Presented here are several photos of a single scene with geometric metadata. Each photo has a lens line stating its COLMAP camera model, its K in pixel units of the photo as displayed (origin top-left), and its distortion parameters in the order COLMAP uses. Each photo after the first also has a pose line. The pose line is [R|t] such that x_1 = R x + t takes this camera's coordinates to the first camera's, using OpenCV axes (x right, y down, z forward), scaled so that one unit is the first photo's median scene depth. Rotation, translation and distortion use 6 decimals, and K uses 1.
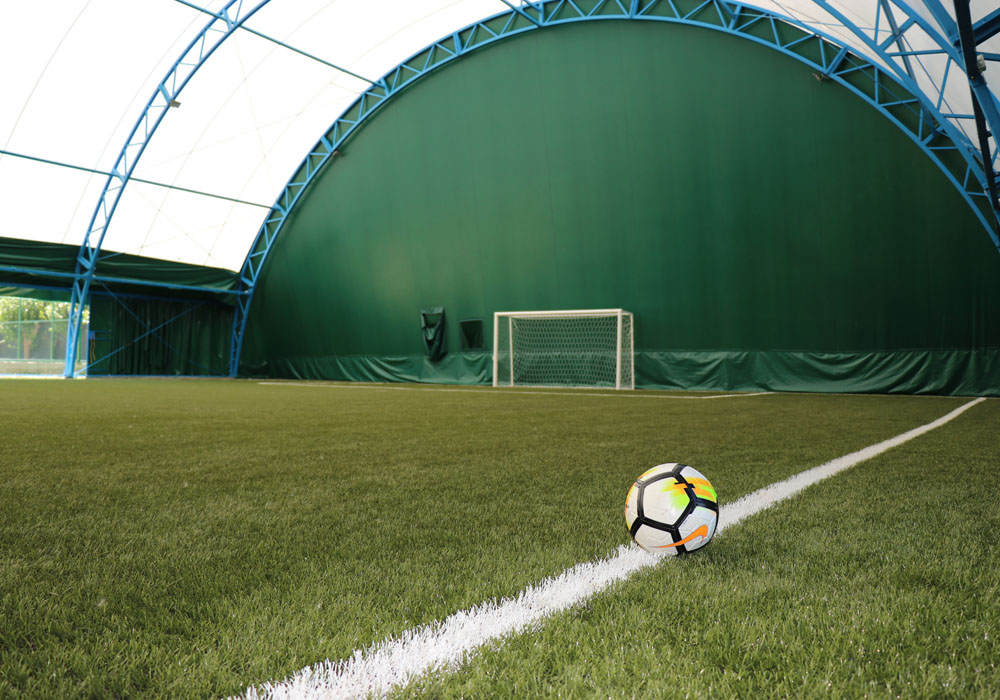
lens RADIAL K [[867.2, 0, 504.4], [0, 867.2, 350.9], [0, 0, 1]] dist [-0.150820, 0.081493]
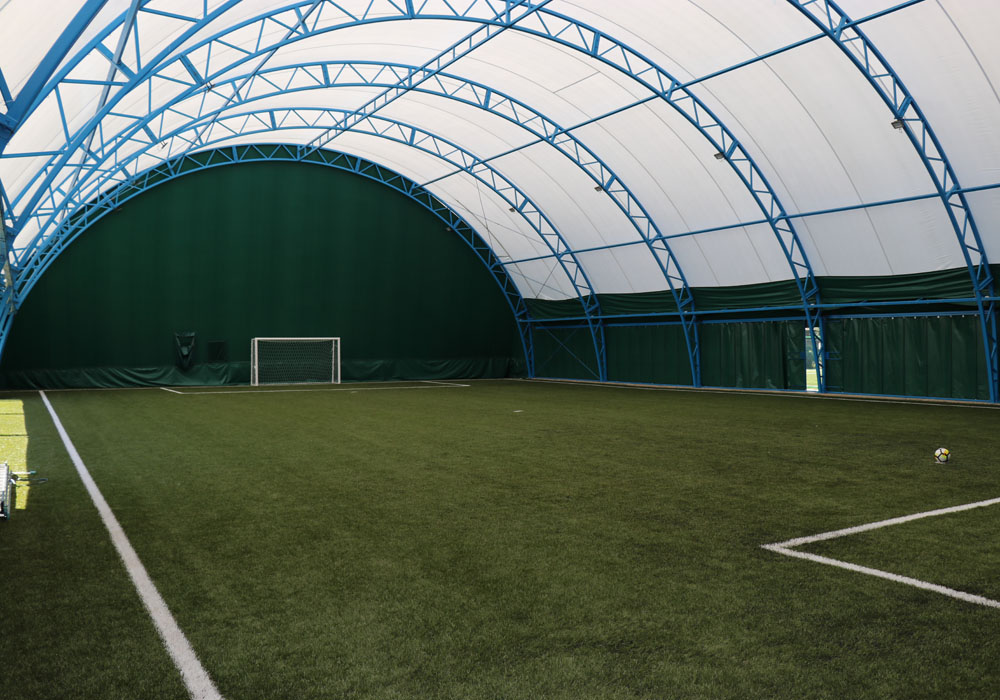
lens RADIAL K [[867.2, 0, 503.1], [0, 867.2, 350.7], [0, 0, 1]] dist [-0.150820, 0.081493]
pose [[0.458906, -0.022260, 0.888206, -1.163084], [-0.004751, 0.999610, 0.027507, -0.065381], [-0.888472, -0.016843, 0.458621, -0.089804]]
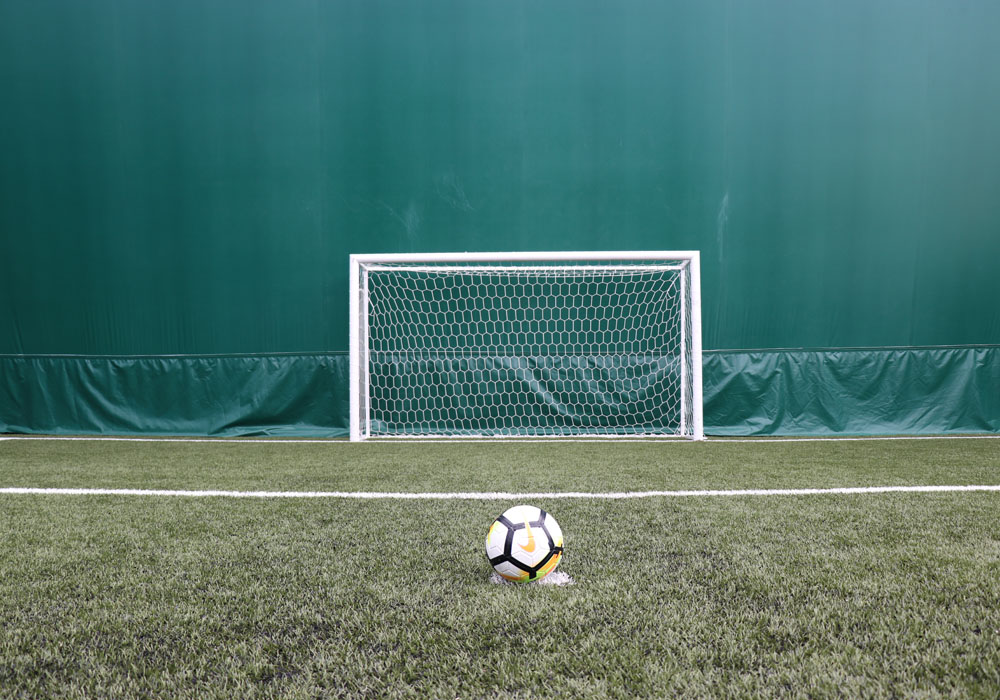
lens RADIAL K [[867.2, 0, 498.3], [0, 867.2, 356.0], [0, 0, 1]] dist [-0.150820, 0.081493]
pose [[0.871086, -0.006526, 0.491087, -0.152931], [0.003737, 0.999971, 0.006660, 0.000234], [-0.491117, -0.003967, 0.871085, 0.647852]]
